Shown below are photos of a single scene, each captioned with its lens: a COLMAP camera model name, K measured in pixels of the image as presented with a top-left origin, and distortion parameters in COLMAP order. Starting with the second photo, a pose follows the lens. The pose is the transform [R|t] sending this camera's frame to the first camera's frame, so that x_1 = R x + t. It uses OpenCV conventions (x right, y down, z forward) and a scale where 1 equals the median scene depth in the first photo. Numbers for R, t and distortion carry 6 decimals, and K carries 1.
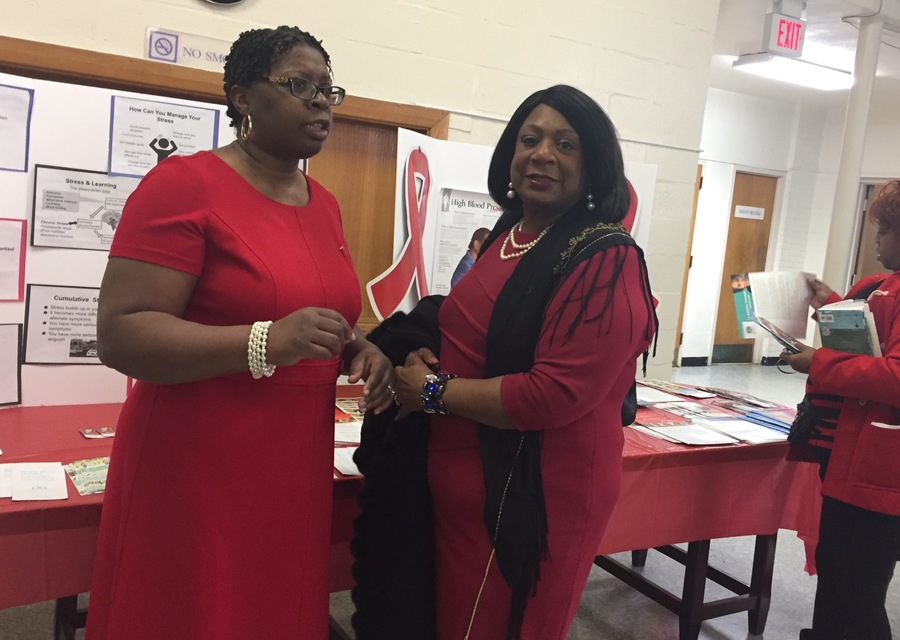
lens RADIAL K [[865.2, 0, 486.4], [0, 865.2, 303.5], [0, 0, 1]] dist [0.000413, 0.000000]
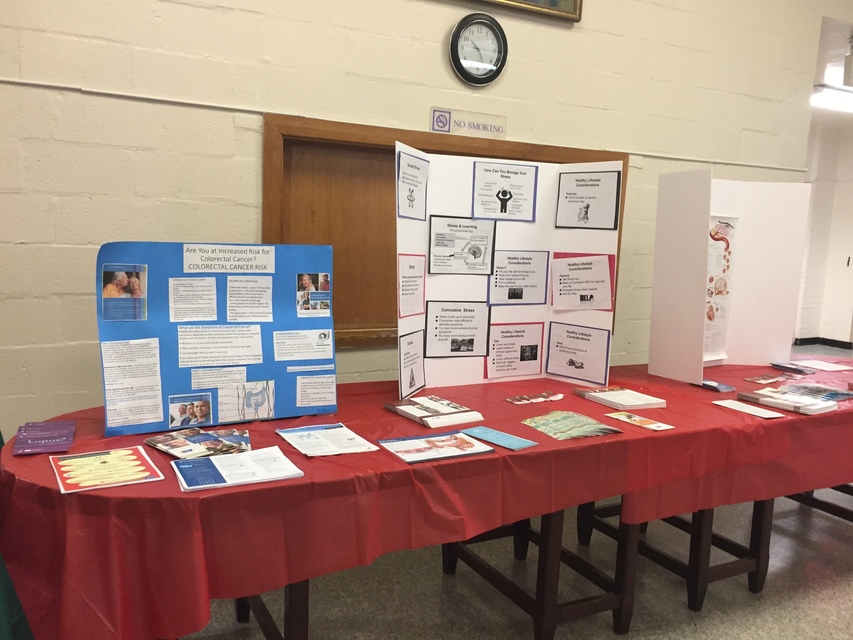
lens RADIAL K [[747.2, 0, 424.0], [0, 747.2, 325.6], [0, 0, 1]] dist [0.008282, -0.048393]
pose [[0.994513, -0.052129, -0.090696, -0.353659], [0.053216, 0.998537, 0.009602, 0.004766], [0.090063, -0.014376, 0.995832, -0.169574]]
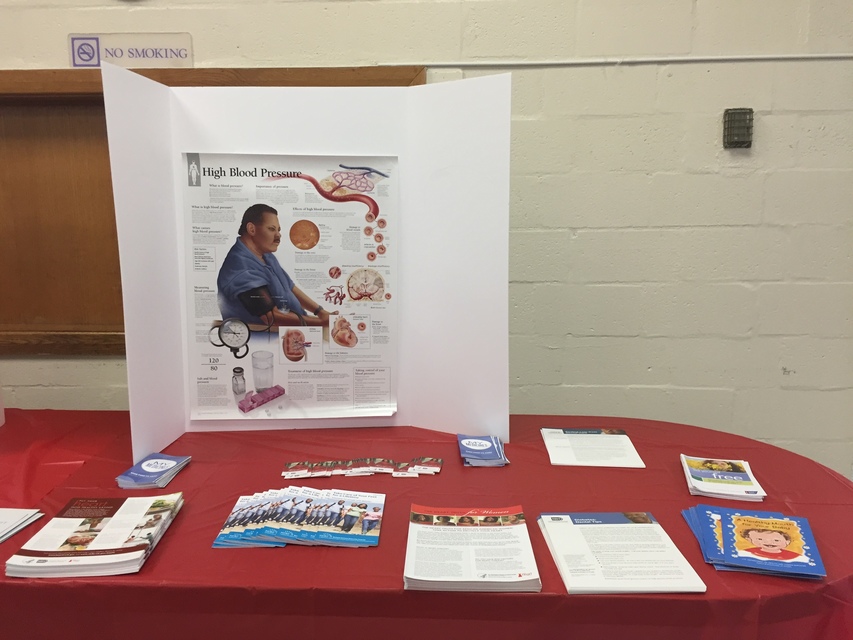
lens RADIAL K [[747.2, 0, 428.0], [0, 747.2, 320.3], [0, 0, 1]] dist [0.008282, -0.048393]
pose [[0.825325, -0.012742, -0.564514, 0.467019], [0.023975, 0.999635, 0.012488, 0.003162], [0.564148, -0.023841, 0.825329, 0.588453]]
